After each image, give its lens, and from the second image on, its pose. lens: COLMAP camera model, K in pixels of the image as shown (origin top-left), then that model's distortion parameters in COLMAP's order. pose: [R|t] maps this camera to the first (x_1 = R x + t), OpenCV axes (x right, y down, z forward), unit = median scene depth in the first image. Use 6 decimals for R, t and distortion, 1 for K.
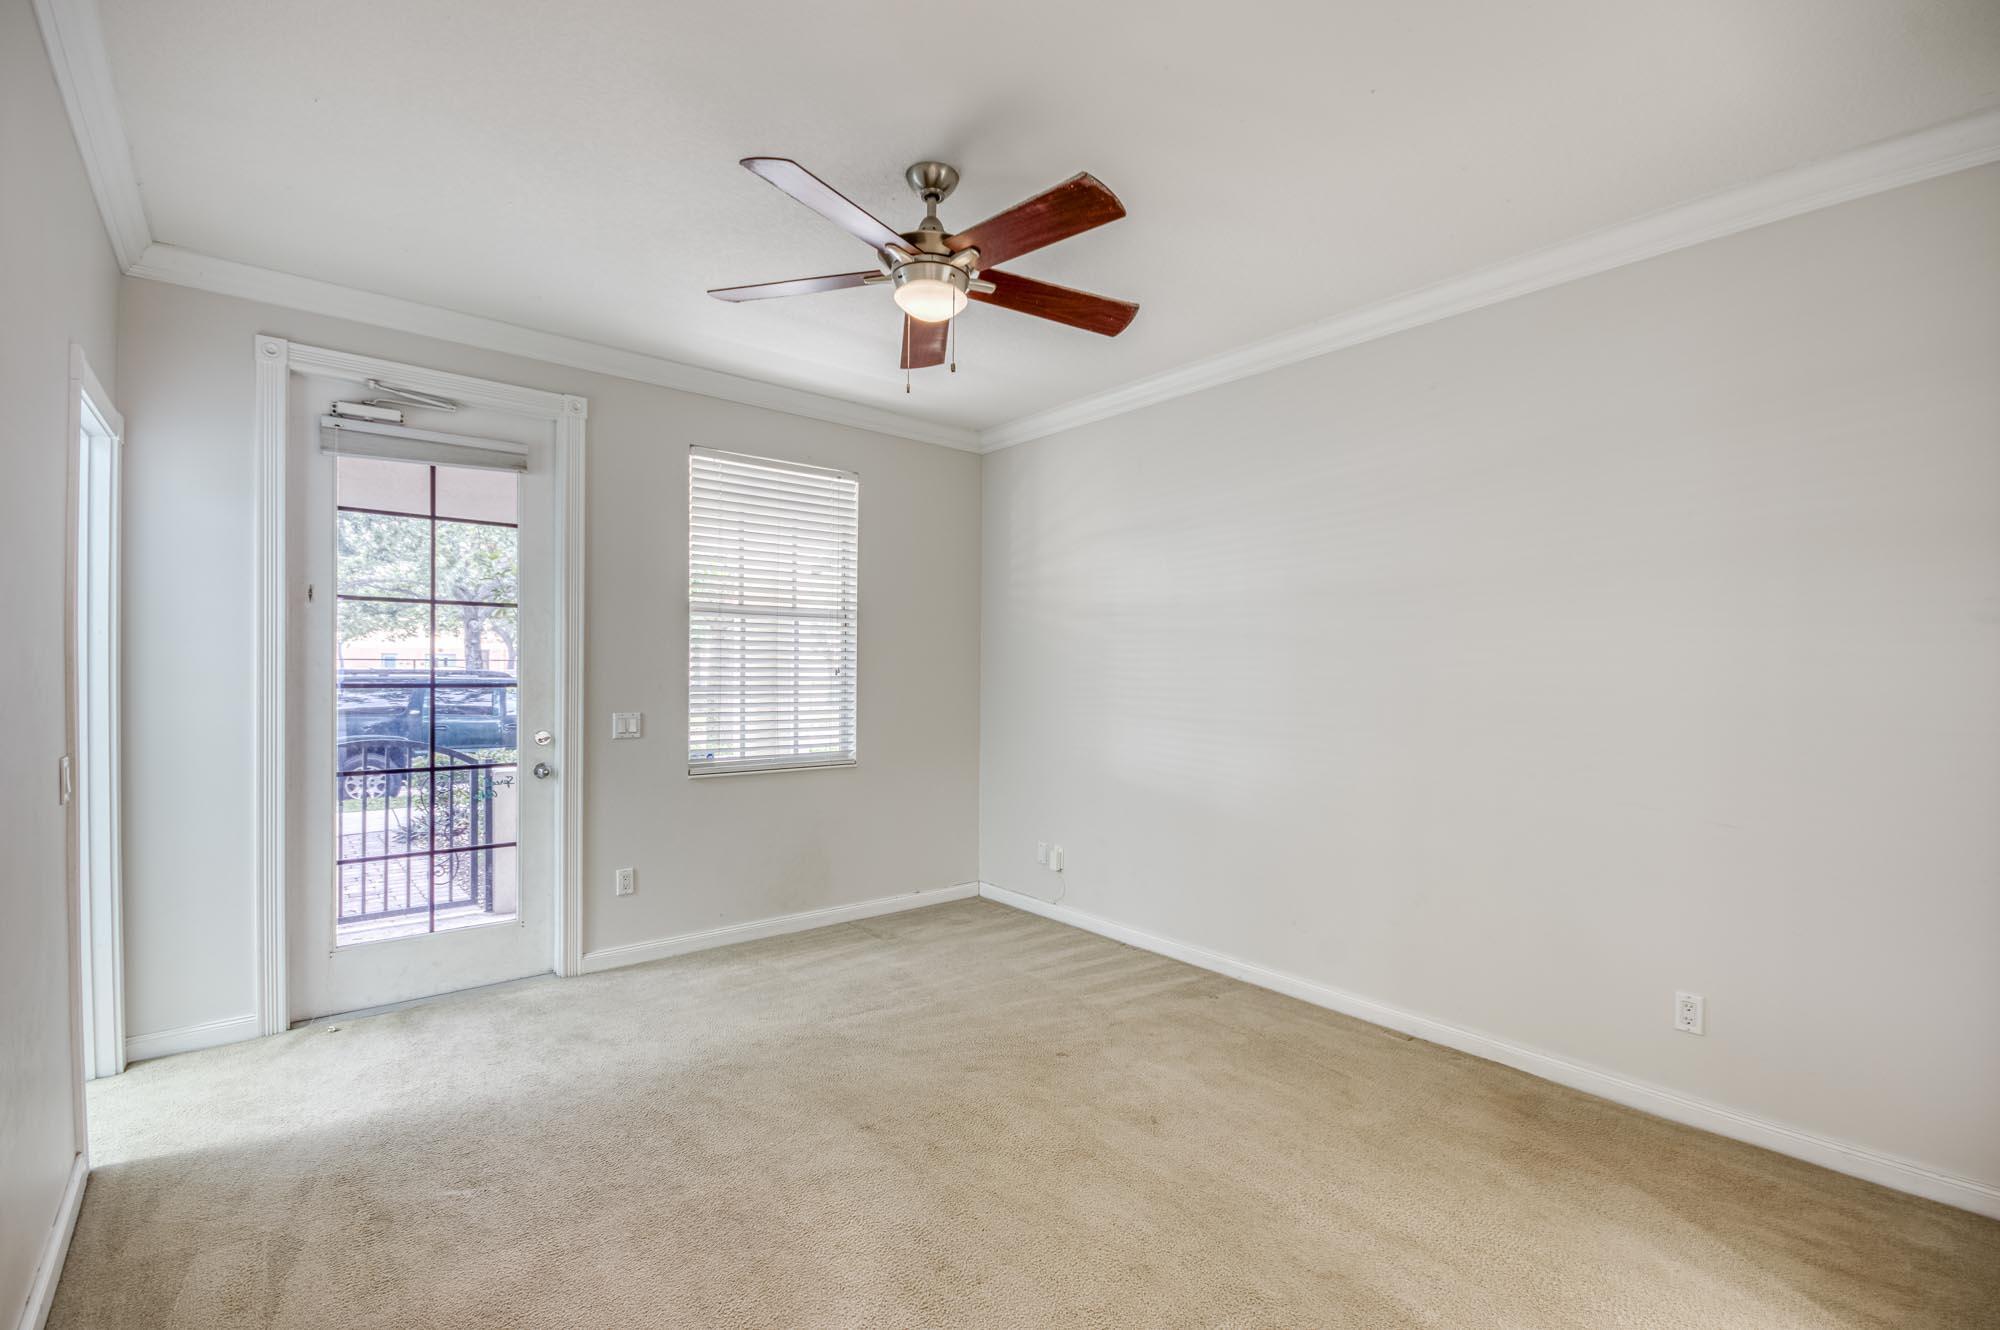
lens RADIAL K [[877.3, 0, 1010.6], [0, 877.3, 675.6], [0, 0, 1]] dist [0.000960, -0.010067]
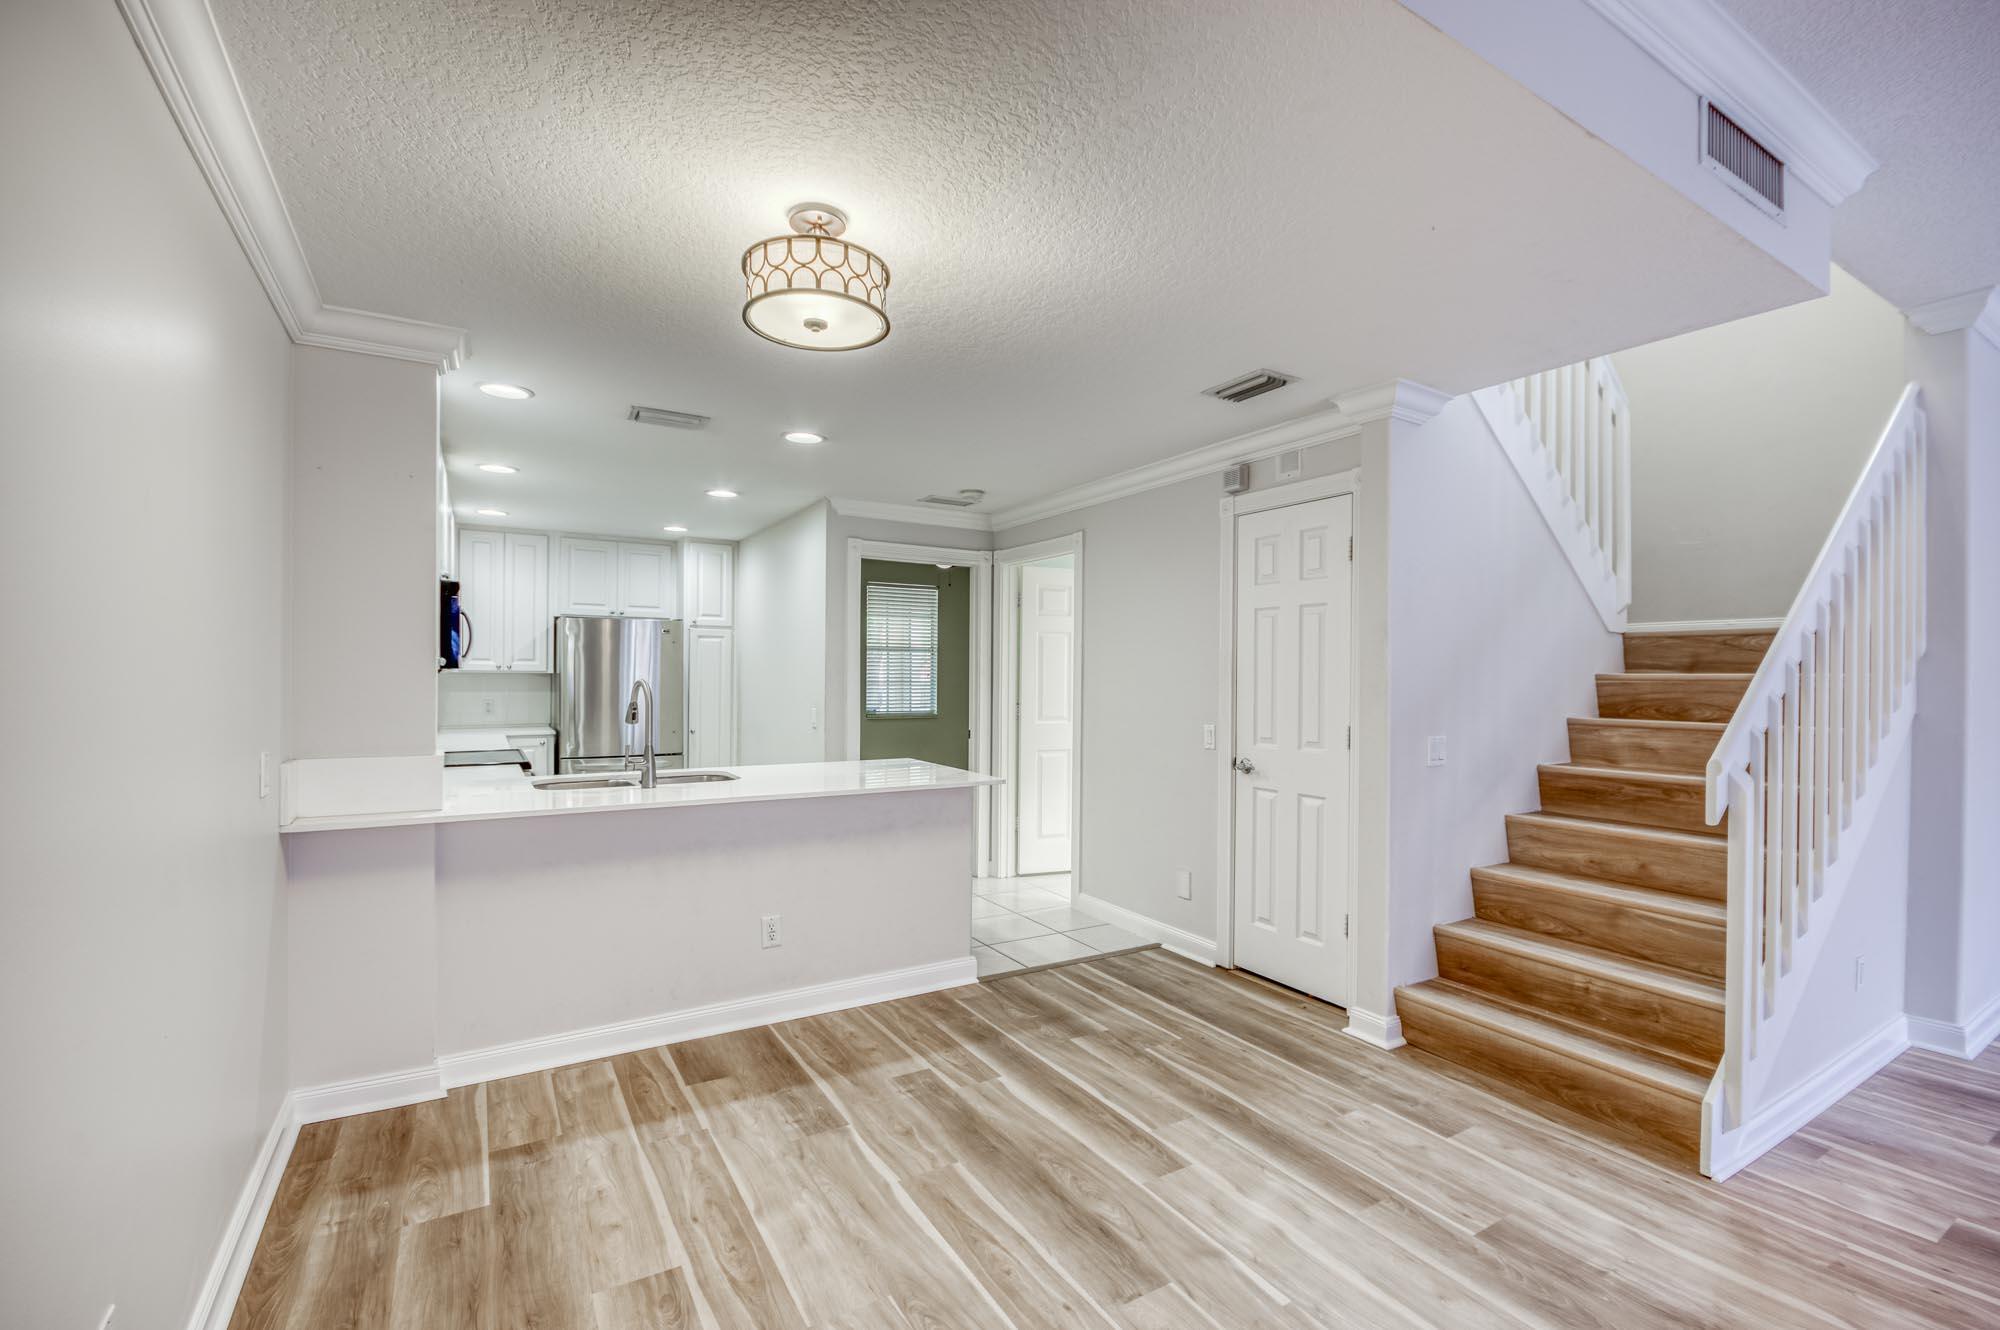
lens RADIAL K [[877.3, 0, 1010.6], [0, 877.3, 675.6], [0, 0, 1]] dist [0.000960, -0.010067]
pose [[0.989158, 0.001222, -0.146848, 0.461656], [-0.002031, 0.999984, -0.005357, 0.011498], [0.146839, 0.005597, 0.989145, -1.614715]]
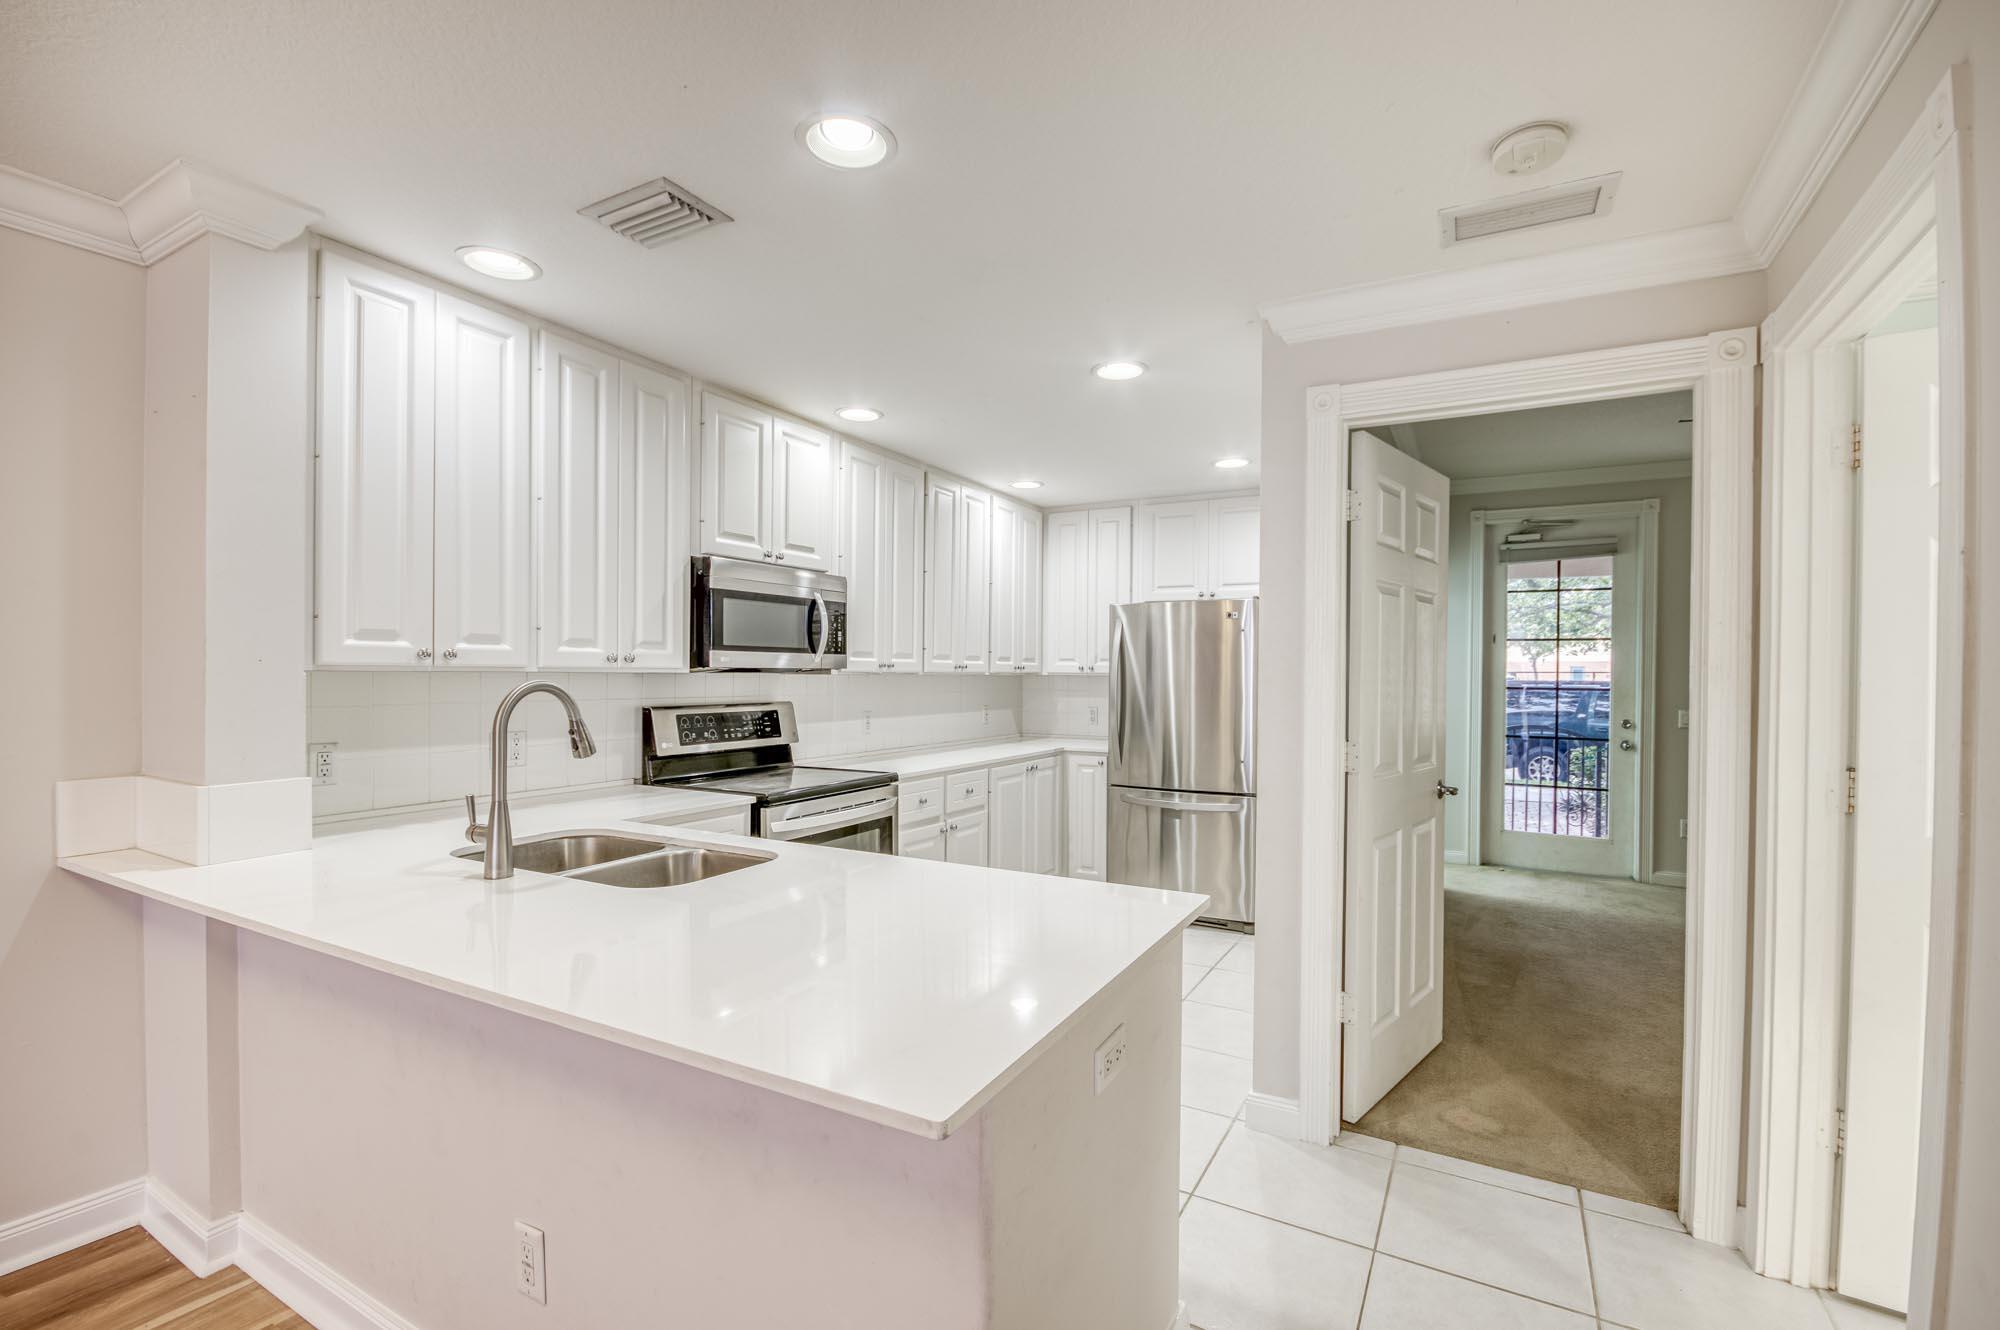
lens RADIAL K [[867.7, 0, 1022.7], [0, 867.7, 680.1], [0, 0, 1]] dist [-0.017216, 0.000016]
pose [[0.370427, 0.004818, -0.928849, 0.526909], [-0.012150, 0.999926, 0.000341, 0.006943], [0.928782, 0.011160, 0.370459, -0.606395]]
